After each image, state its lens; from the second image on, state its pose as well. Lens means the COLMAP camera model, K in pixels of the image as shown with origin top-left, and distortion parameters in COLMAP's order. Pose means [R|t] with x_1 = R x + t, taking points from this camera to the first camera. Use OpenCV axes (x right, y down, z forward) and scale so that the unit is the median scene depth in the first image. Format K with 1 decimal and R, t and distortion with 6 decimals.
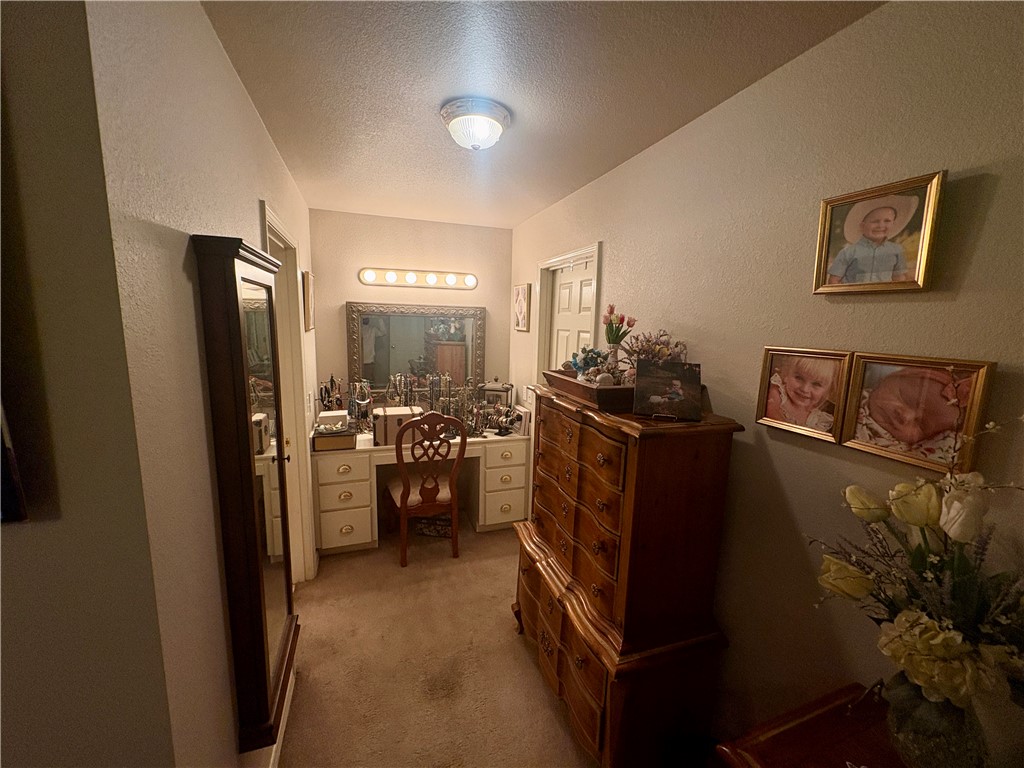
lens RADIAL K [[408.1, 0, 512.7], [0, 408.1, 380.3], [0, 0, 1]] dist [-0.000806, 0.000110]
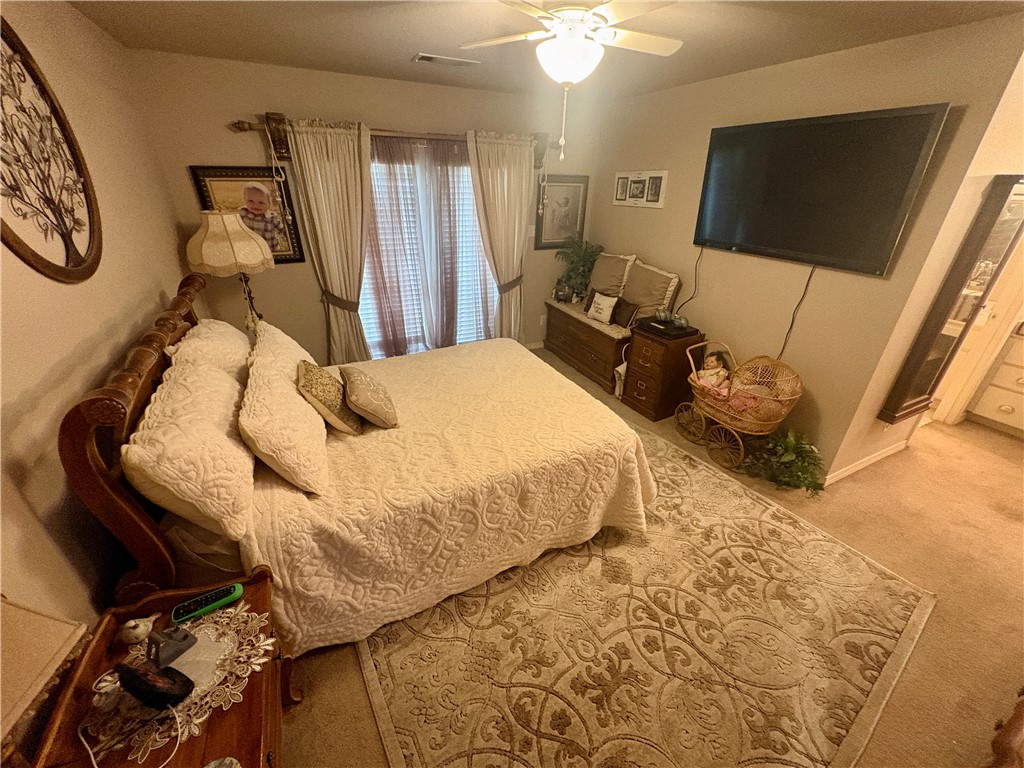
lens RADIAL K [[408.1, 0, 512.7], [0, 408.1, 386.6], [0, 0, 1]] dist [-0.000806, 0.000110]
pose [[0.124690, 0.433381, -0.892543, 0.434191], [-0.151522, 0.897329, 0.414538, 0.048589], [0.980558, 0.083552, 0.177555, -0.593924]]
